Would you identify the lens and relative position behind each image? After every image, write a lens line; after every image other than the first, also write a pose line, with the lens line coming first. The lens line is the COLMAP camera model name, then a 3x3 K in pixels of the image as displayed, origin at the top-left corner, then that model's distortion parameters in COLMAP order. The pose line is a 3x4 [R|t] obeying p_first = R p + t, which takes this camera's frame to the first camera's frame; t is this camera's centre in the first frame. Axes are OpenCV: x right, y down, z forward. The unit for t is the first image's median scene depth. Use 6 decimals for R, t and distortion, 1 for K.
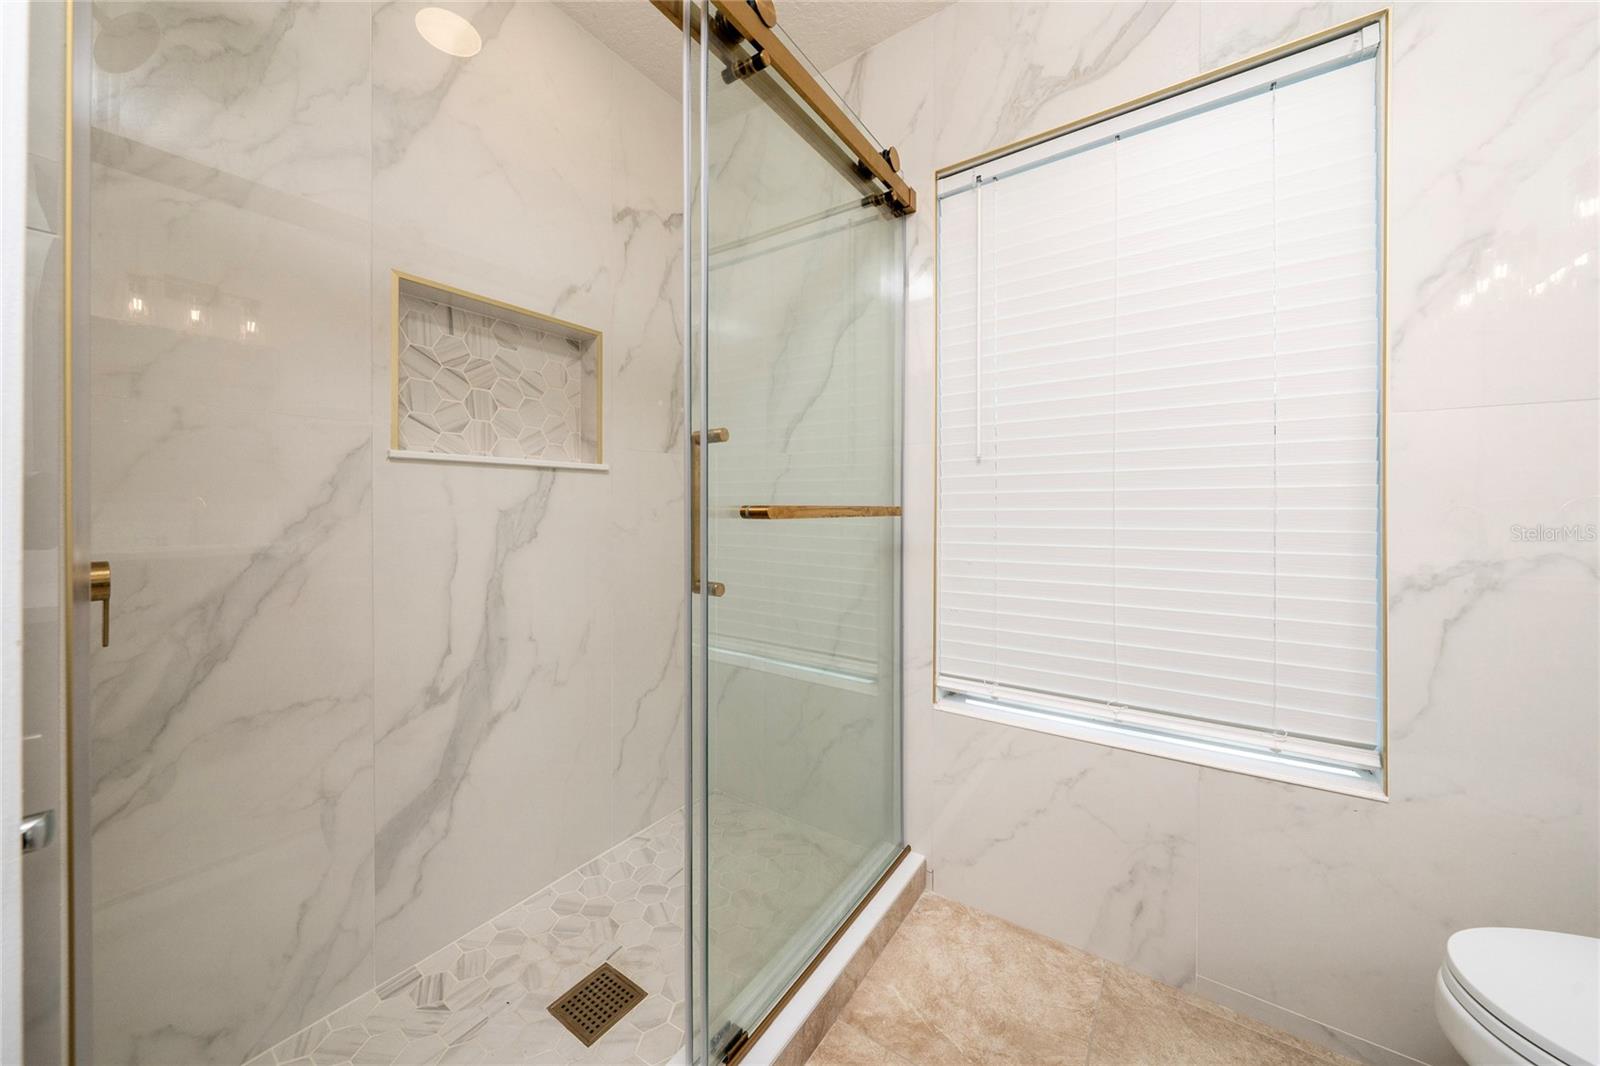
lens RADIAL K [[556.9, 0, 808.8], [0, 556.9, 515.2], [0, 0, 1]] dist [0.001873, 0.000237]
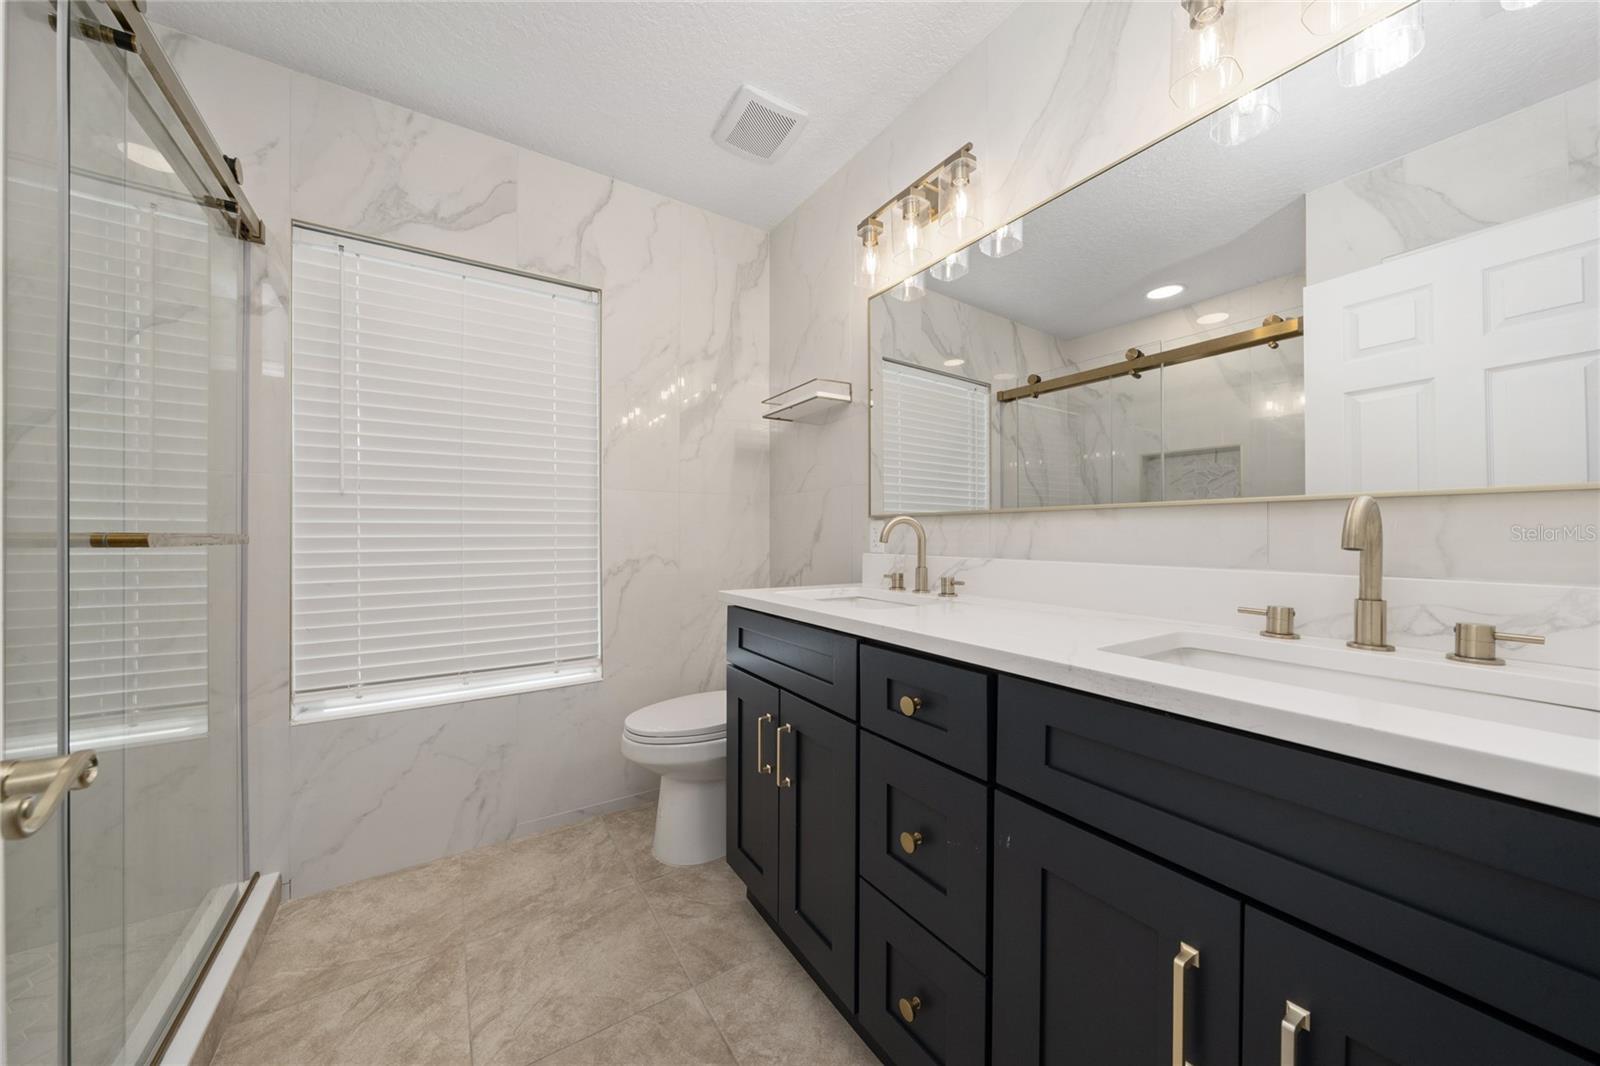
lens RADIAL K [[538.0, 0, 800.0], [0, 538.0, 533.0], [0, 0, 1]] dist [-0.016487, 0.000092]
pose [[0.377285, 0.004363, 0.926087, -0.404213], [0.007378, 0.999943, -0.007717, -0.001282], [-0.926068, 0.009745, 0.377232, -0.325753]]
